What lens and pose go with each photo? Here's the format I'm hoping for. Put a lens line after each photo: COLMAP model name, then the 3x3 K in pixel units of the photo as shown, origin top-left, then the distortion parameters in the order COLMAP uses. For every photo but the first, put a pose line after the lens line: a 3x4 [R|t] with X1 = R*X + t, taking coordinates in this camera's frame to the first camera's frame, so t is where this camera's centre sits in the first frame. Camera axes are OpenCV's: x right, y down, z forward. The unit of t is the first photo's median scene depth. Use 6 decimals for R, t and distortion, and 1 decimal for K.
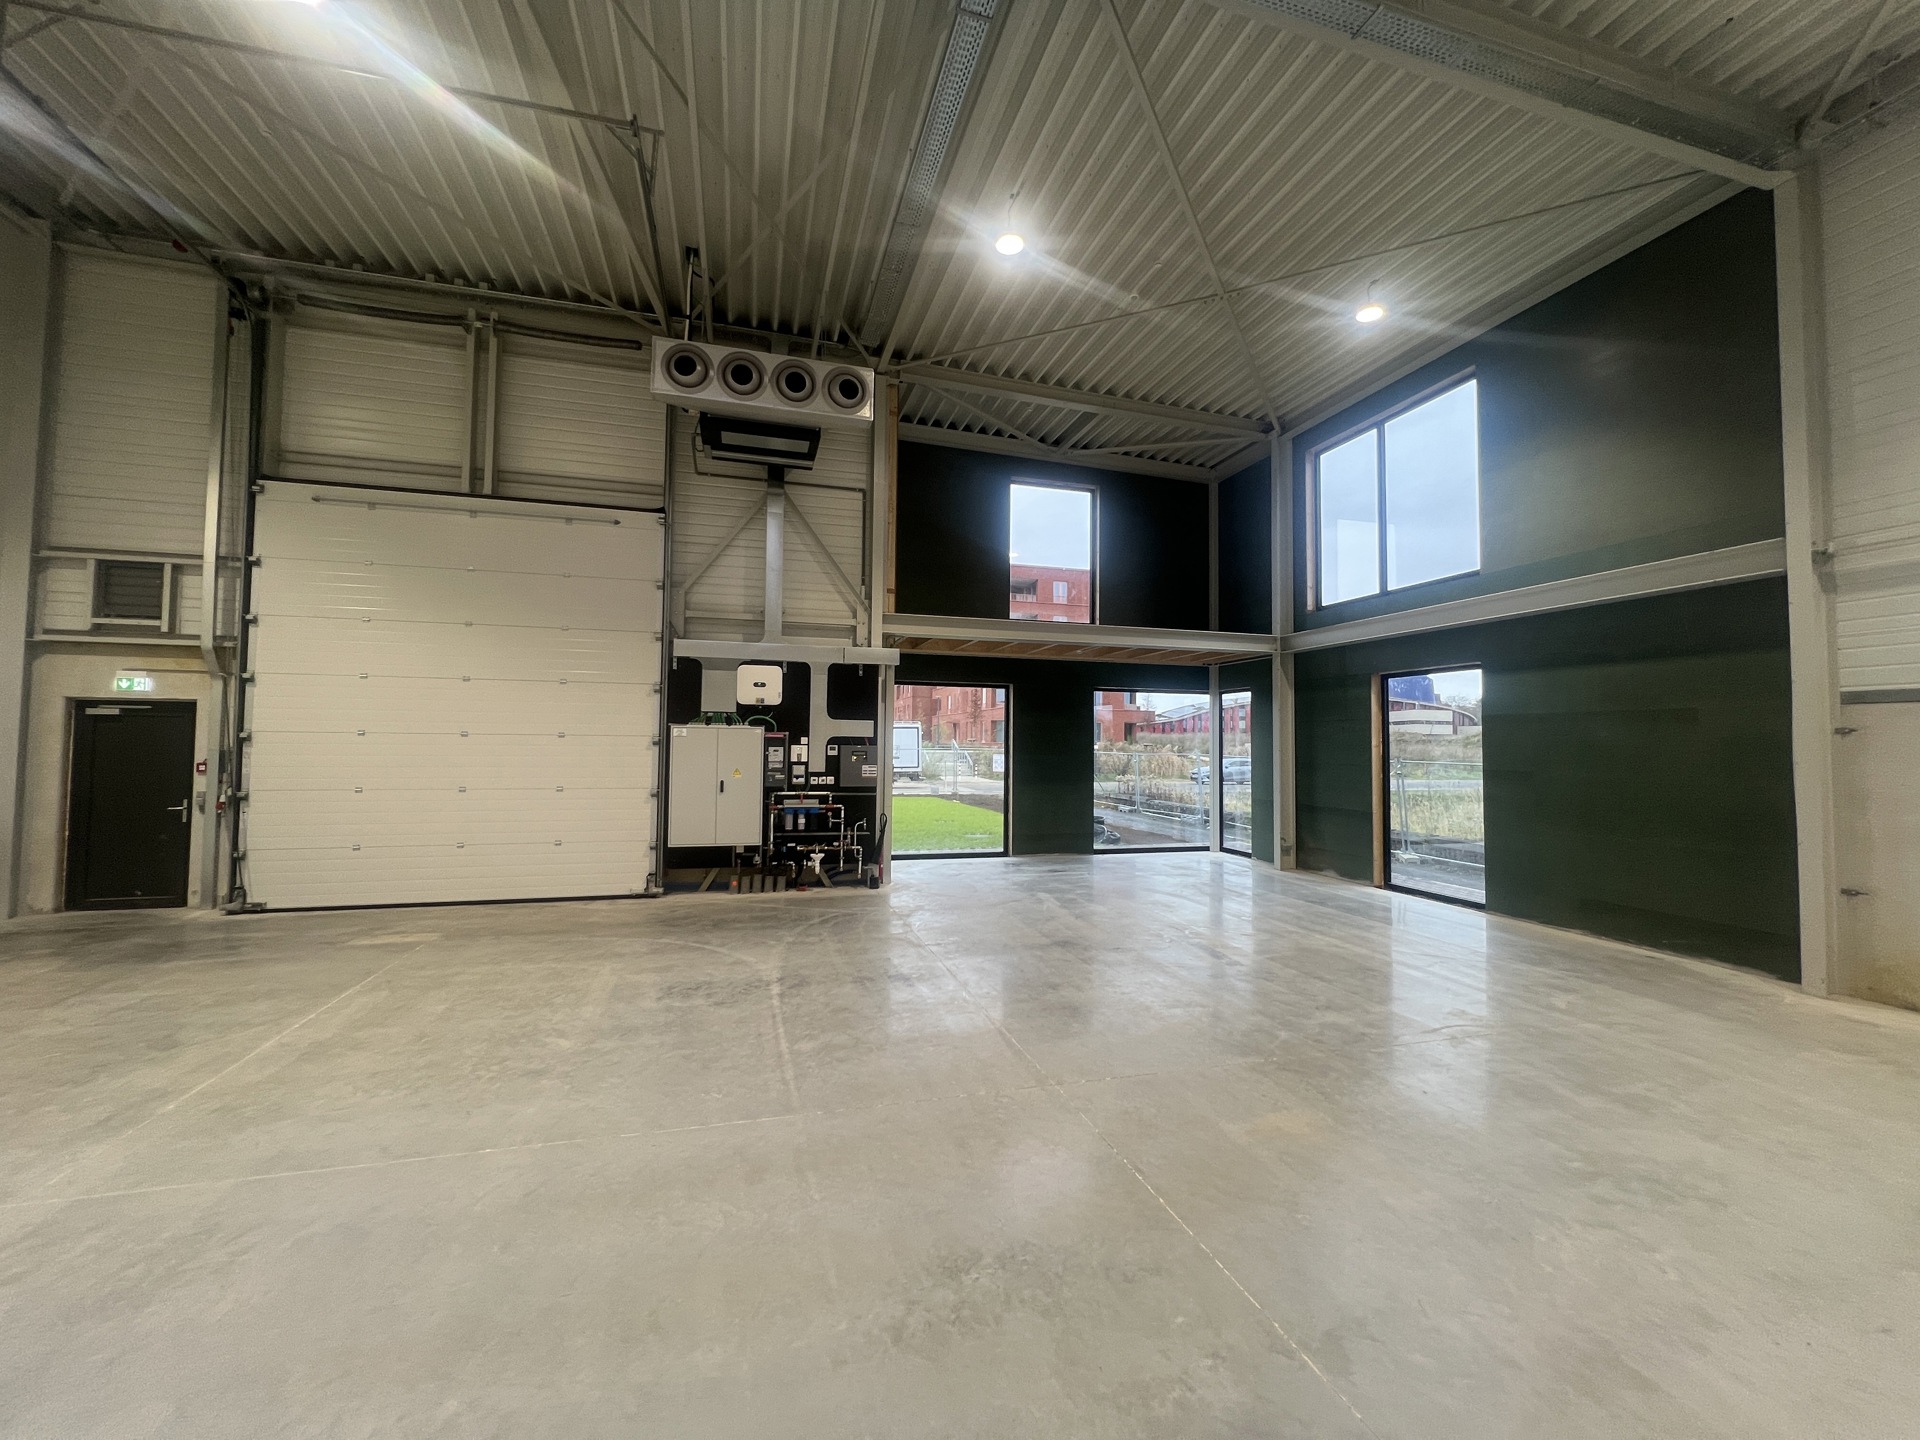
lens RADIAL K [[745.8, 0, 948.0], [0, 745.8, 711.2], [0, 0, 1]] dist [-0.000331, -0.000365]
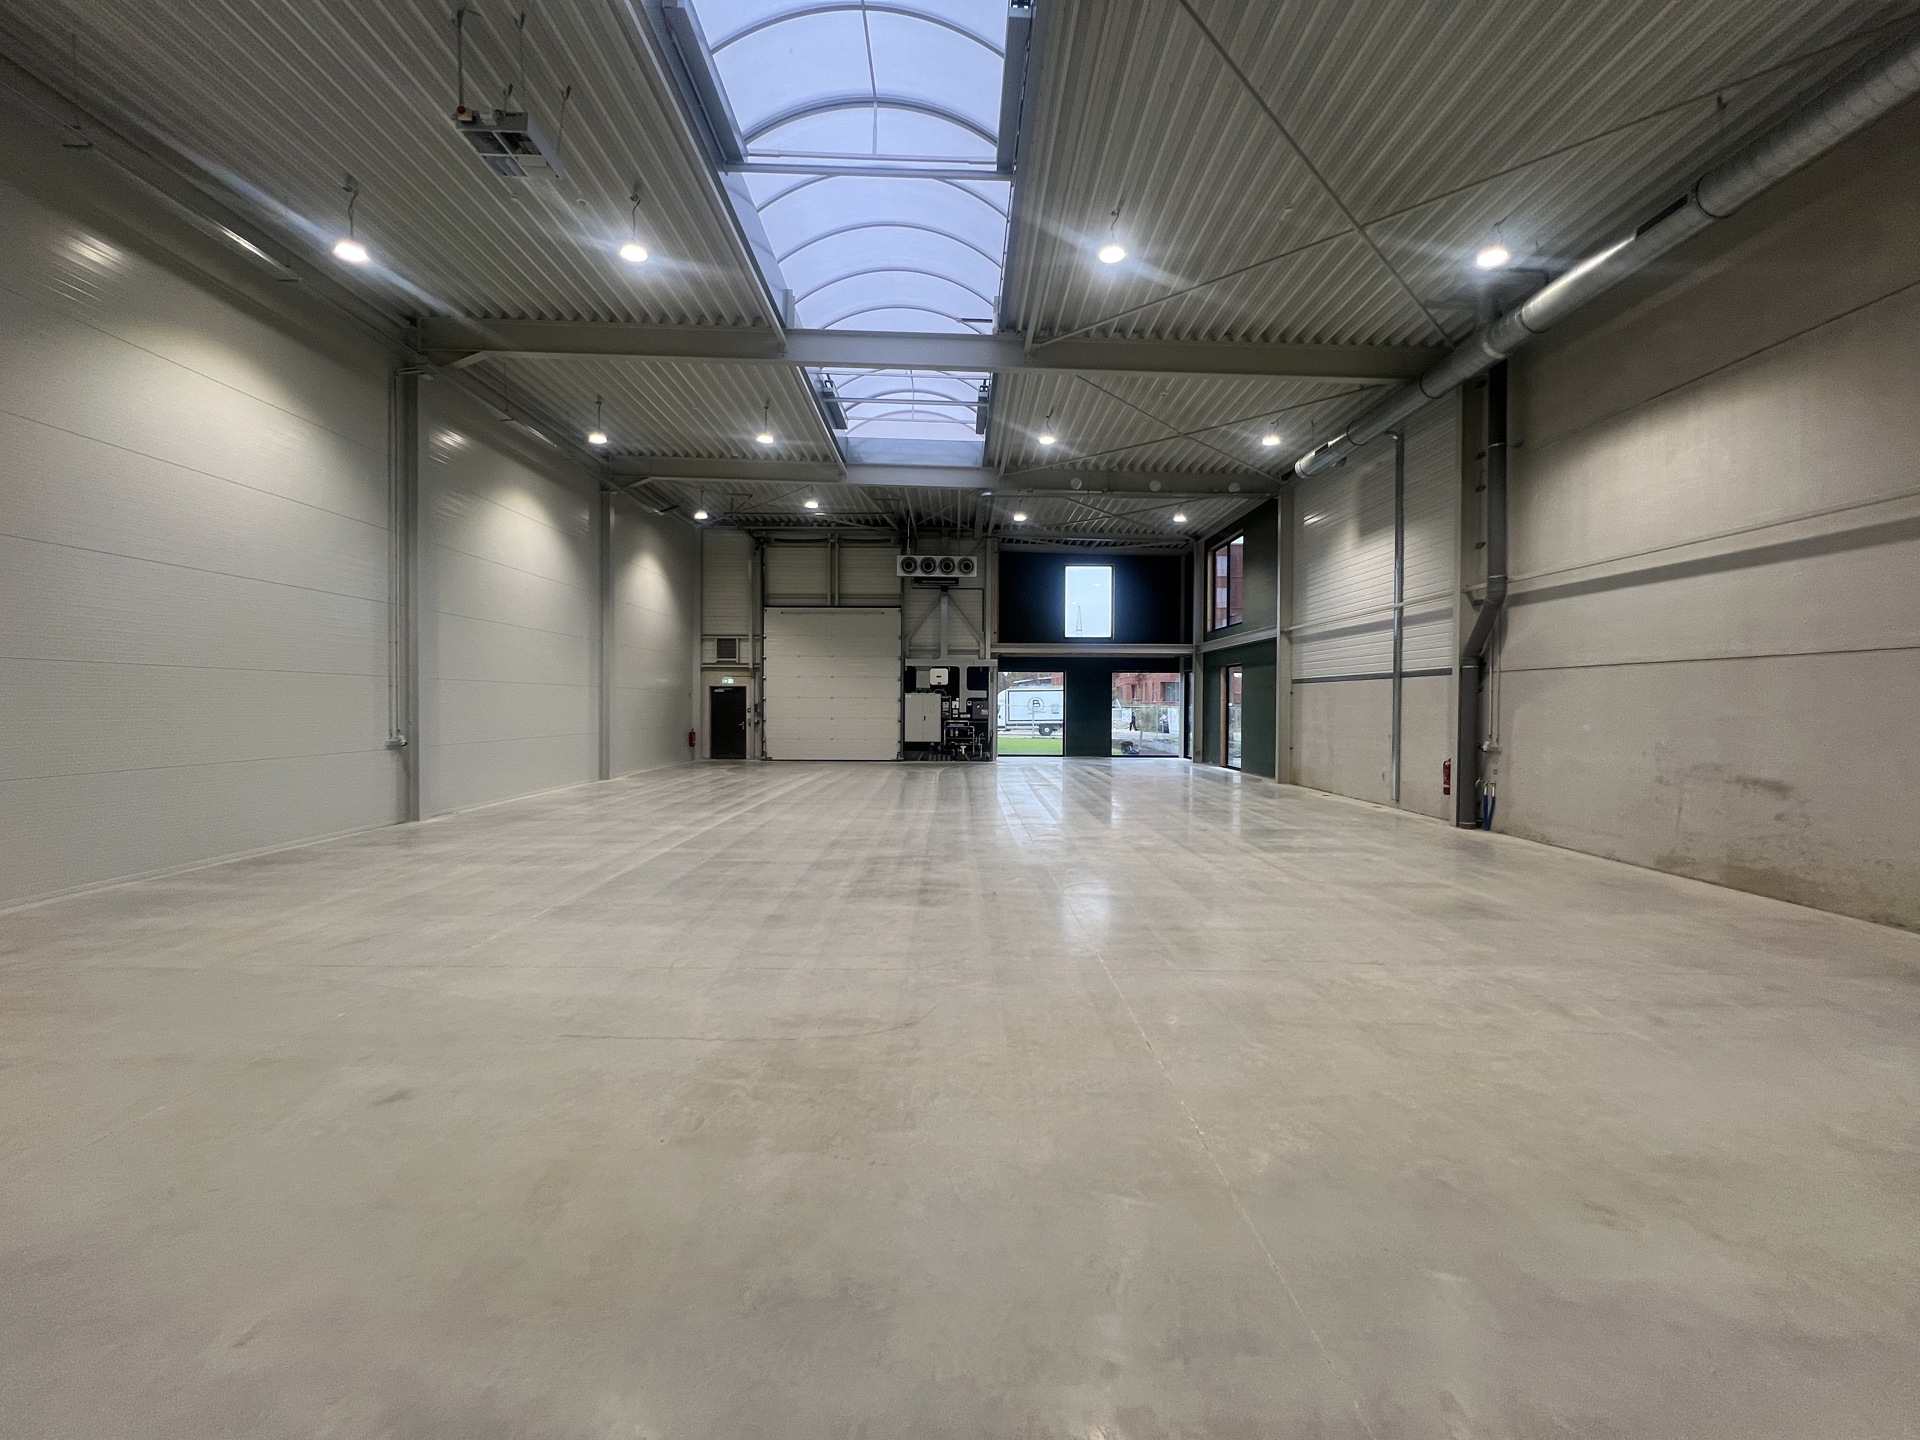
lens RADIAL K [[745.8, 0, 962.6], [0, 745.8, 702.5], [0, 0, 1]] dist [-0.000331, -0.000365]
pose [[0.965081, -0.005957, -0.261885, 0.459339], [0.016254, 0.999177, 0.037168, -0.040246], [0.261448, -0.040127, 0.964383, -1.331650]]
